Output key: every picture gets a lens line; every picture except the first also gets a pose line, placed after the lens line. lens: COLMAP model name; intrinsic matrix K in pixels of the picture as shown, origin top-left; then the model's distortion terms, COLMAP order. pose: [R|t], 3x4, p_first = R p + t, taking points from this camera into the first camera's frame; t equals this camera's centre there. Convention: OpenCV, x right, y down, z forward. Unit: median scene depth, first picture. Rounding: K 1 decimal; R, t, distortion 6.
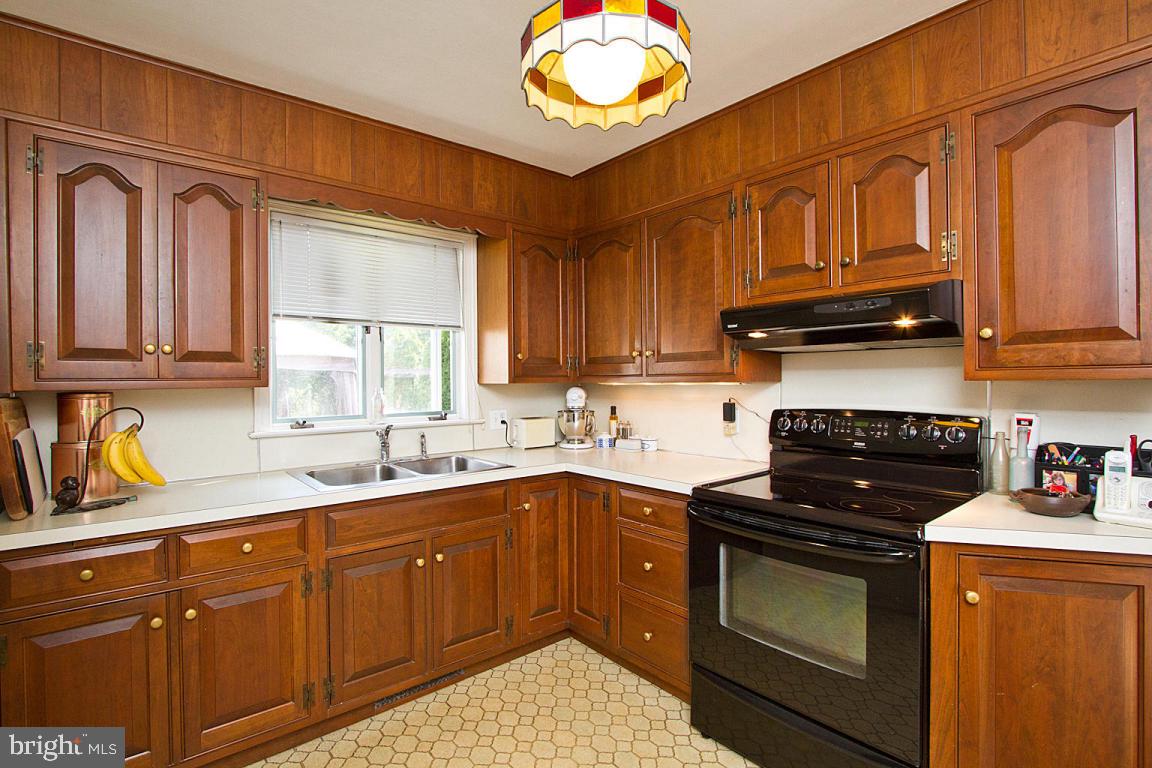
lens RADIAL K [[536.2, 0, 580.8], [0, 536.2, 380.3], [0, 0, 1]] dist [-0.014311, -0.001099]
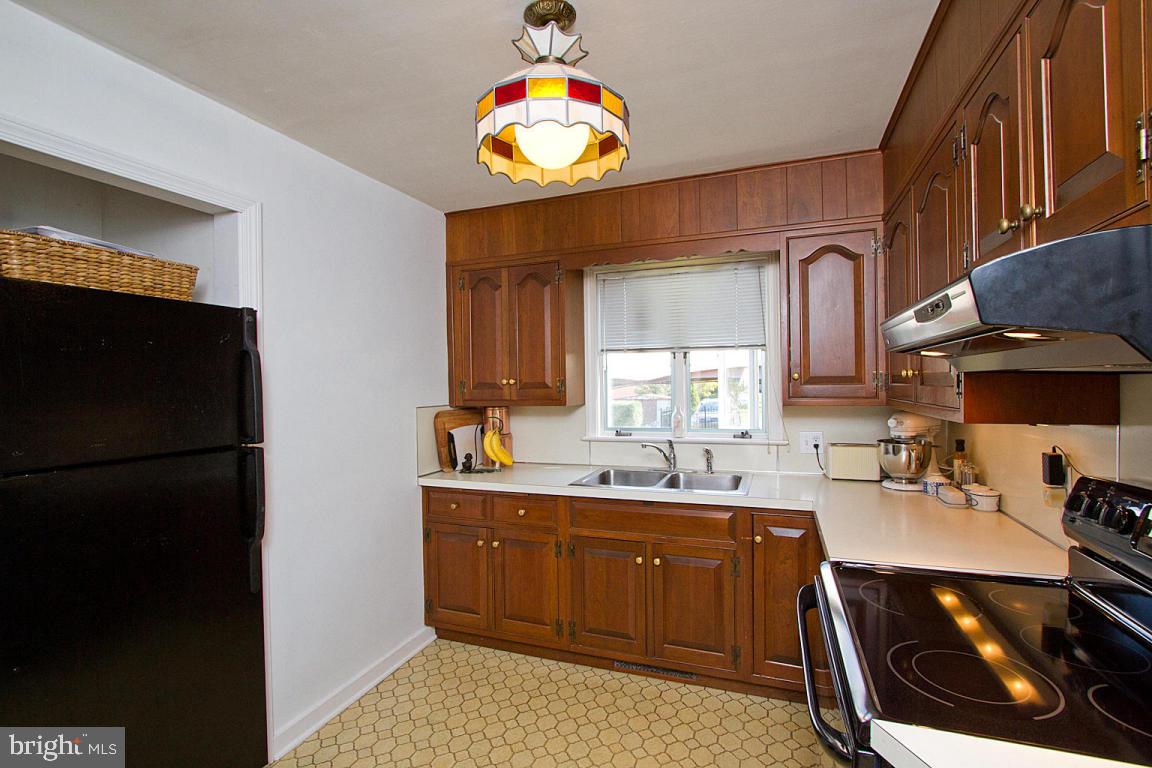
lens RADIAL K [[536.2, 0, 581.2], [0, 536.2, 388.0], [0, 0, 1]] dist [-0.014311, -0.001099]
pose [[0.496861, 0.009324, -0.867780, 0.622533], [0.008077, 0.999849, 0.015368, -0.052898], [0.867793, -0.014645, 0.496710, 0.300788]]
